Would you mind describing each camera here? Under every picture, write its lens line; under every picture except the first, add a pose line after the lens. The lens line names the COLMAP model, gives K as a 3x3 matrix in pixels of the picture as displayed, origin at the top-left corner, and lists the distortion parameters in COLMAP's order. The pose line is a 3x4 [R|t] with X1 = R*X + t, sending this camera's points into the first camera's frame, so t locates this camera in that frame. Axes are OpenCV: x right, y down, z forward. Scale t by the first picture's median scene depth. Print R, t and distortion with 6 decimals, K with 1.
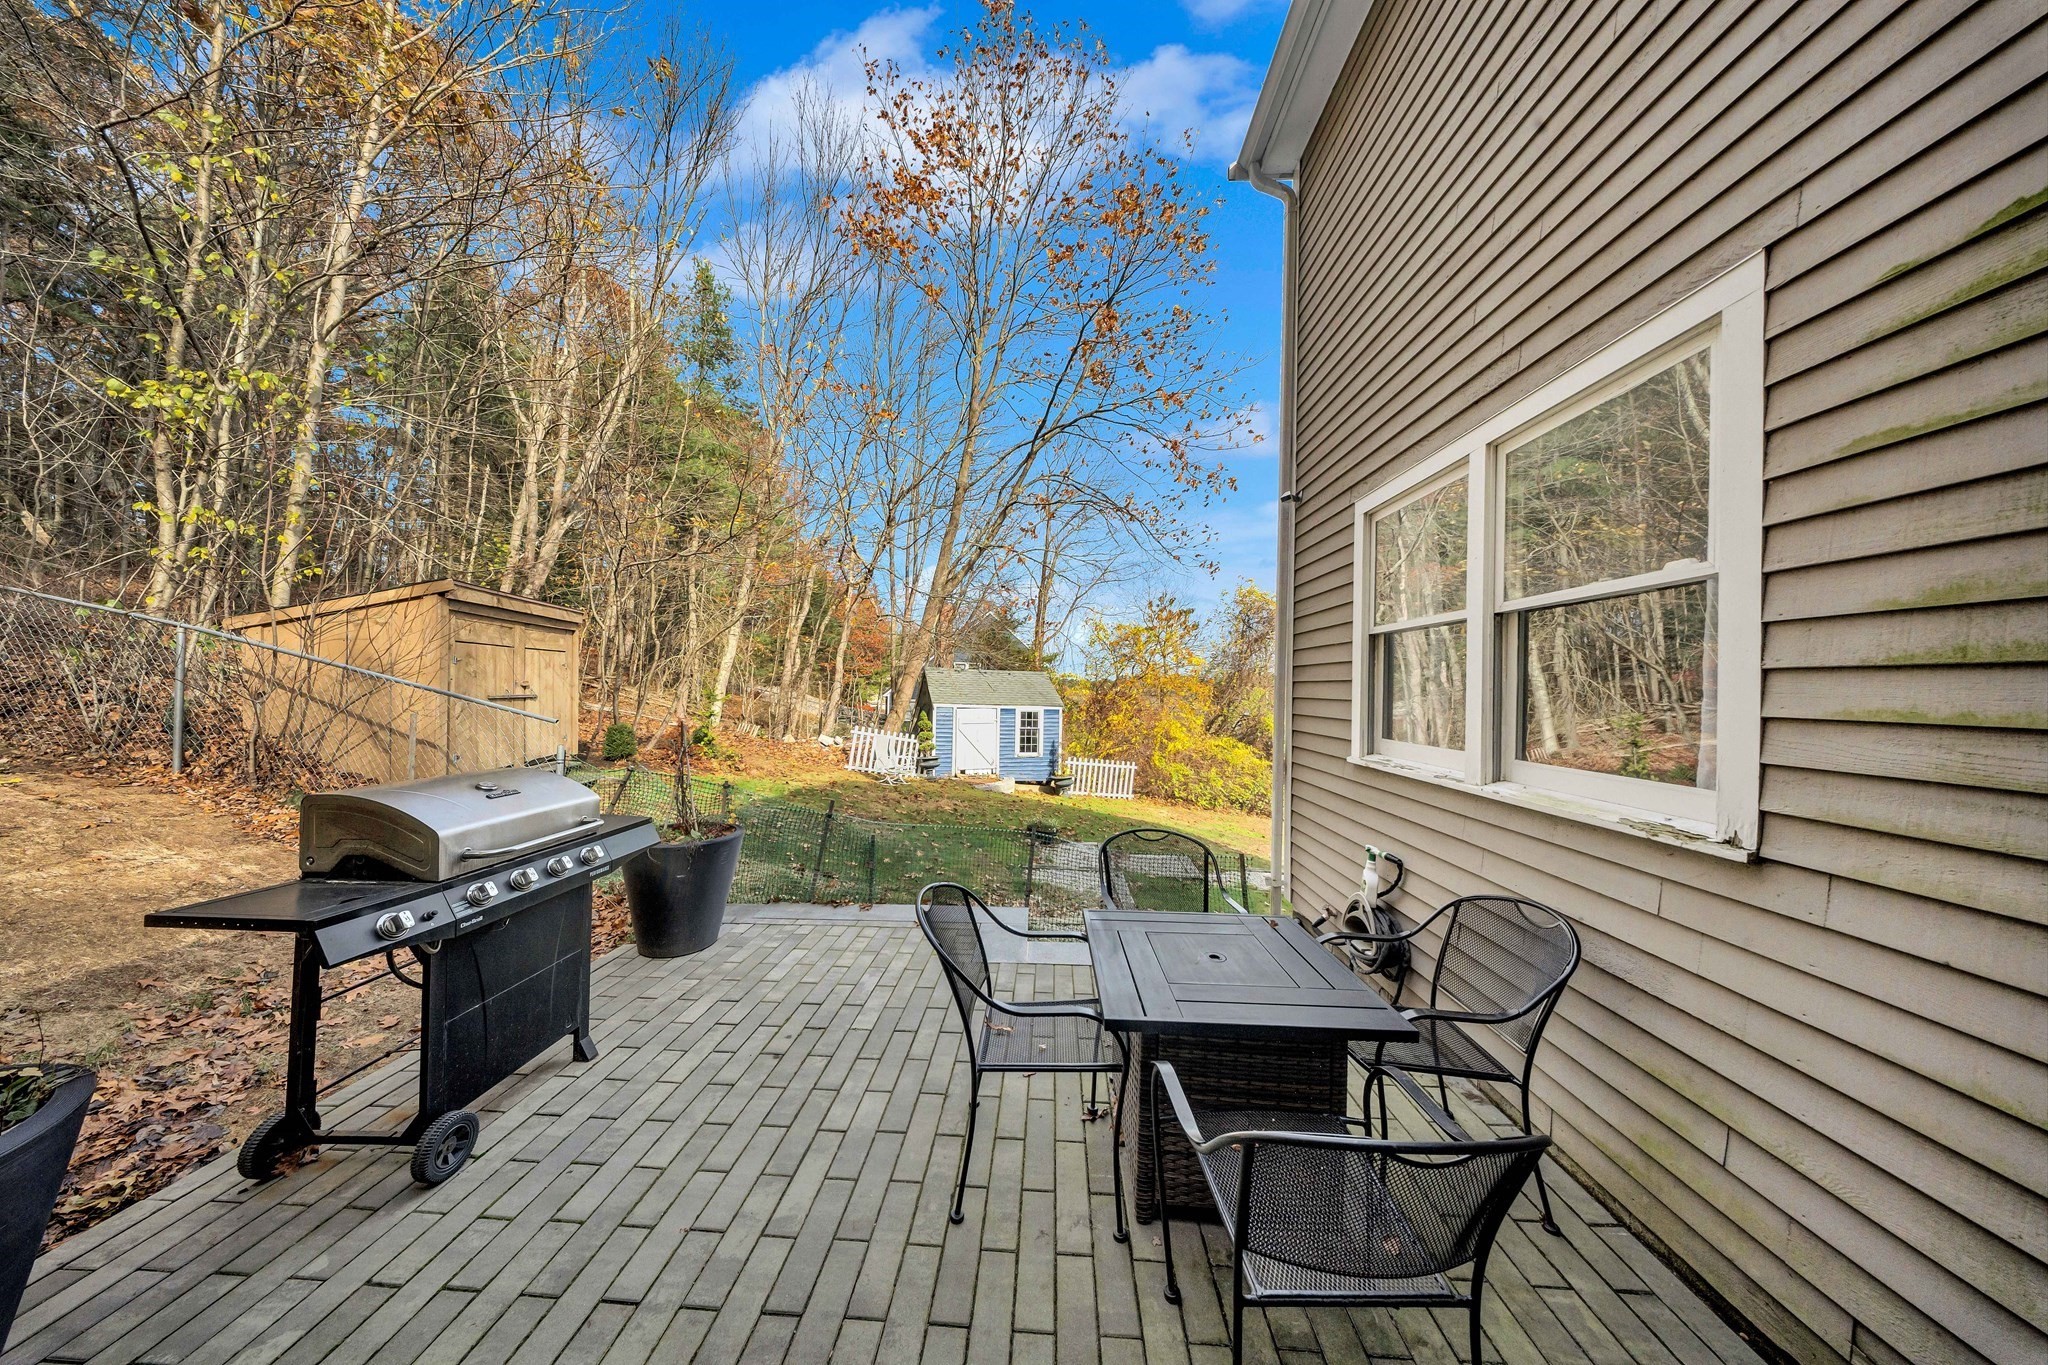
lens RADIAL K [[603.2, 0, 1031.9], [0, 603.2, 689.1], [0, 0, 1]] dist [-0.000054, -0.000033]
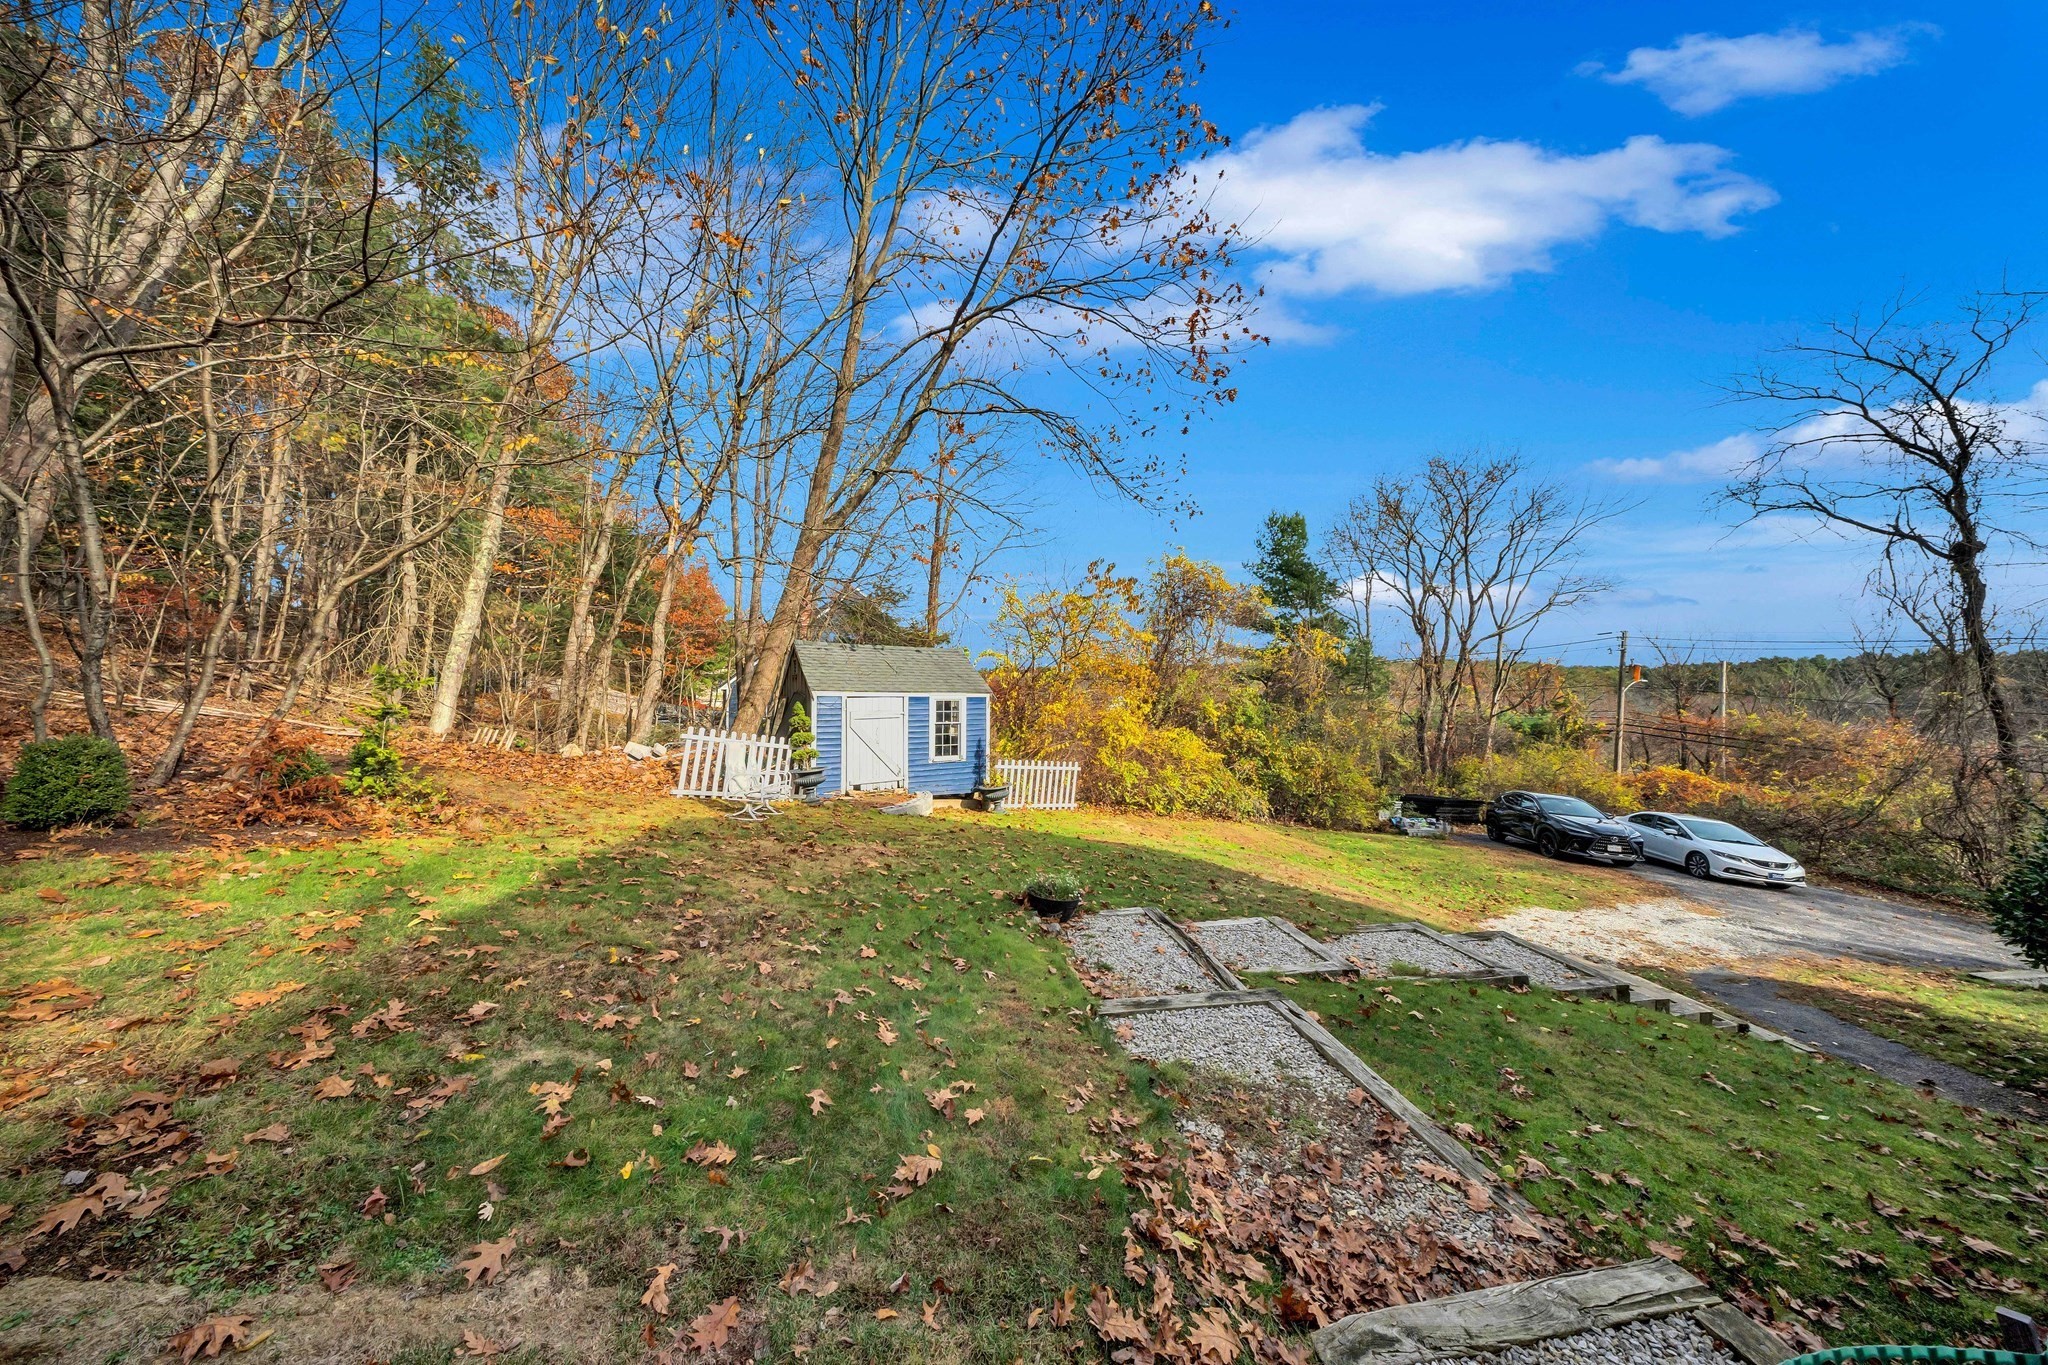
lens RADIAL K [[603.2, 0, 1031.9], [0, 603.2, 689.1], [0, 0, 1]] dist [-0.000054, -0.000033]
pose [[0.969937, -0.015560, 0.242860, -0.085087], [0.013224, 0.999849, 0.011244, 0.016541], [-0.242998, -0.007695, 0.969996, 0.263502]]
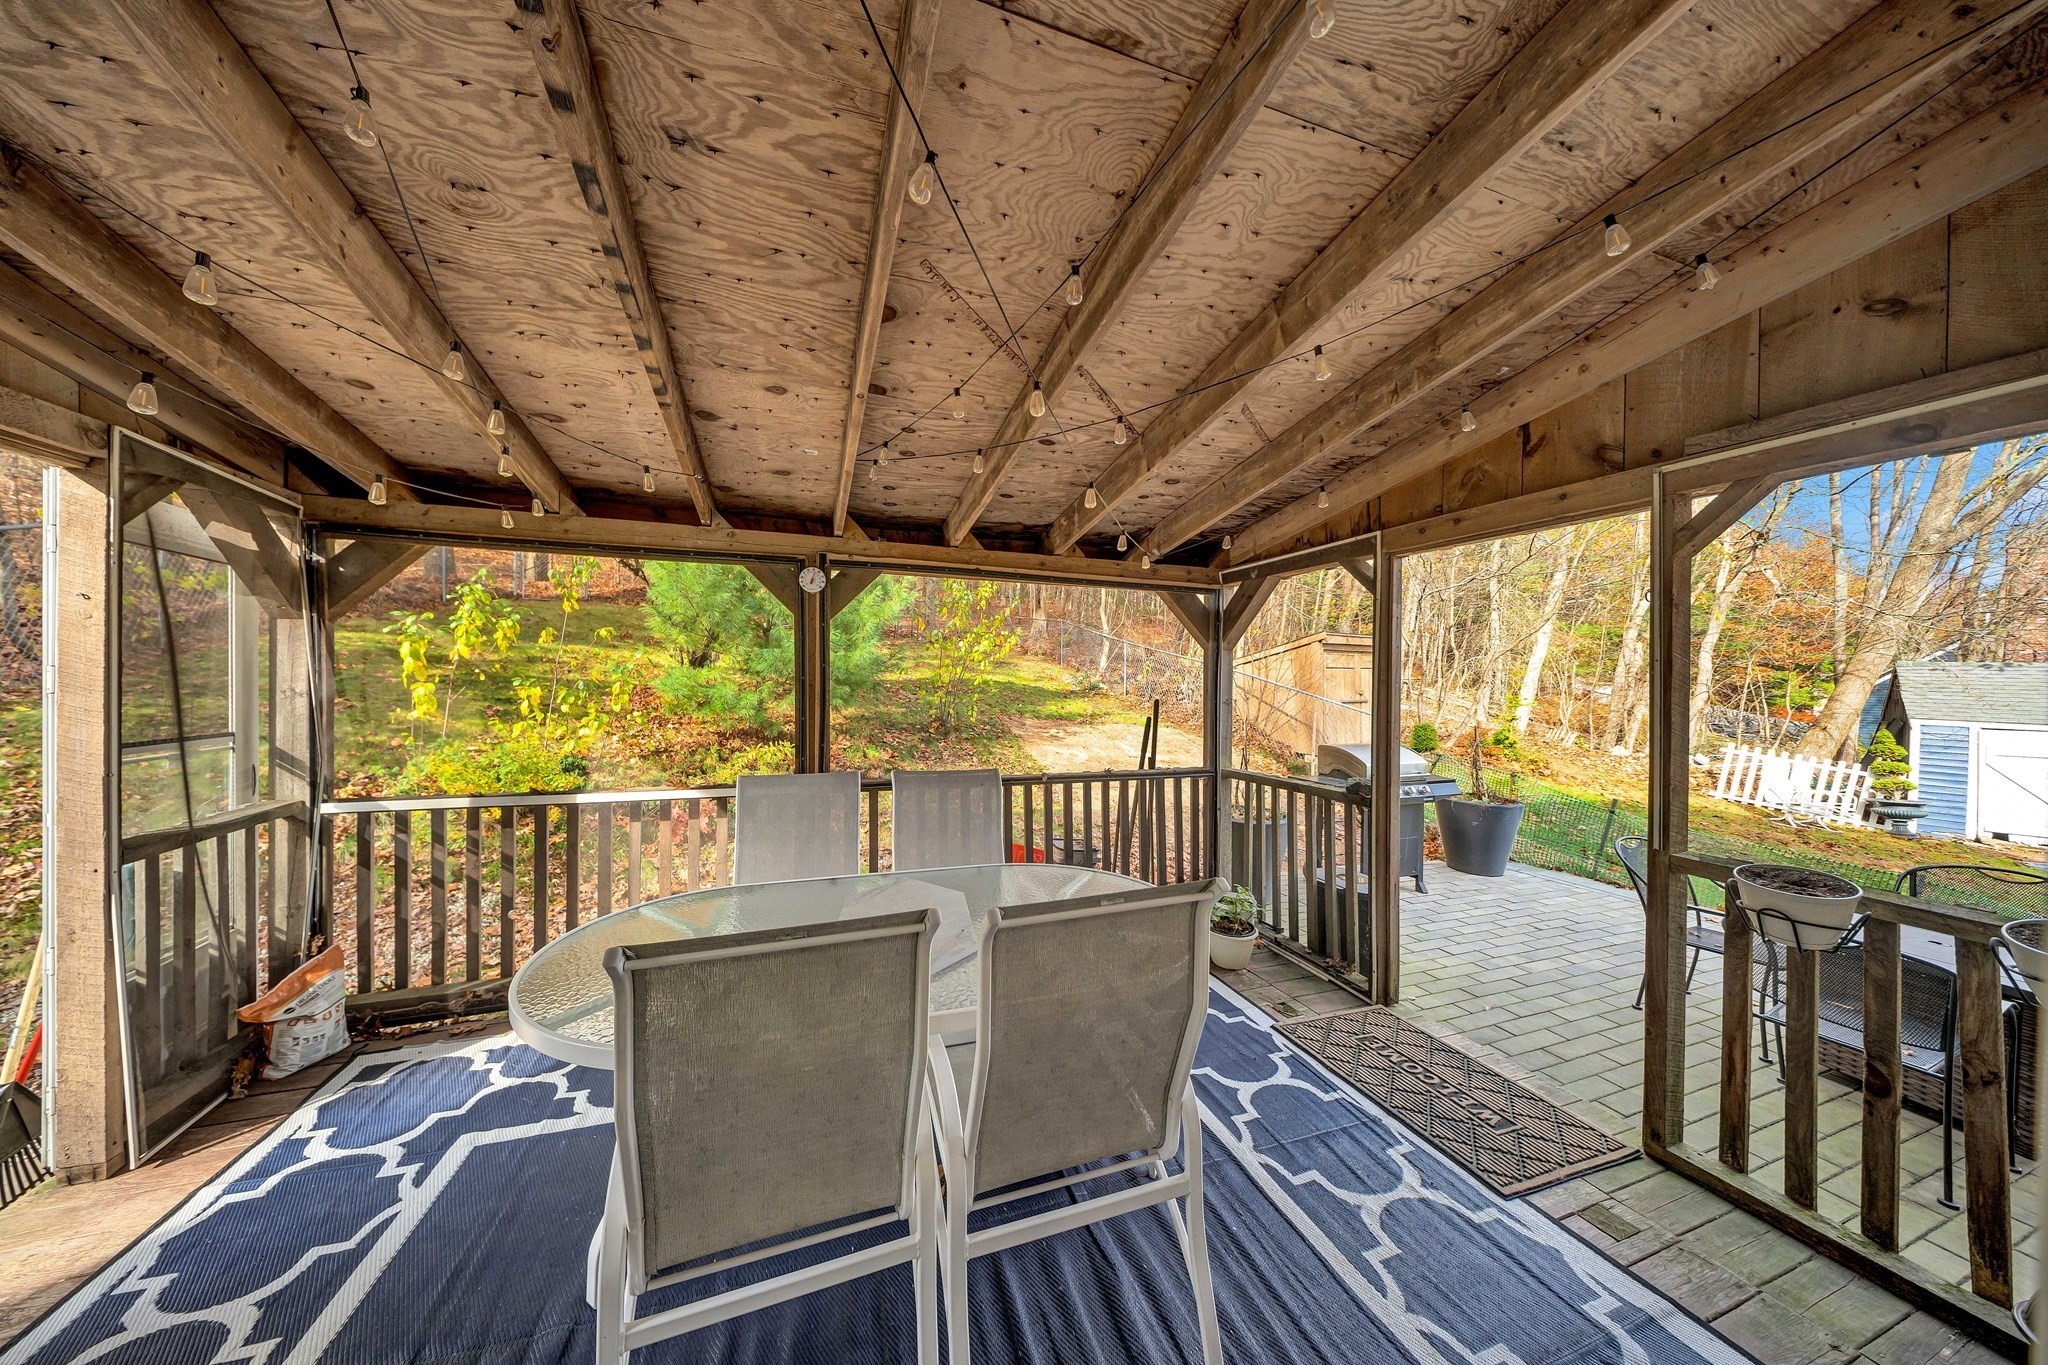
lens RADIAL K [[595.2, 0, 987.8], [0, 595.2, 674.4], [0, 0, 1]] dist [0.000972, -0.002149]
pose [[0.341951, -0.013305, -0.939624, 0.093256], [-0.004890, 0.999861, -0.015937, -0.010481], [0.939705, 0.010045, 0.341838, -0.152598]]
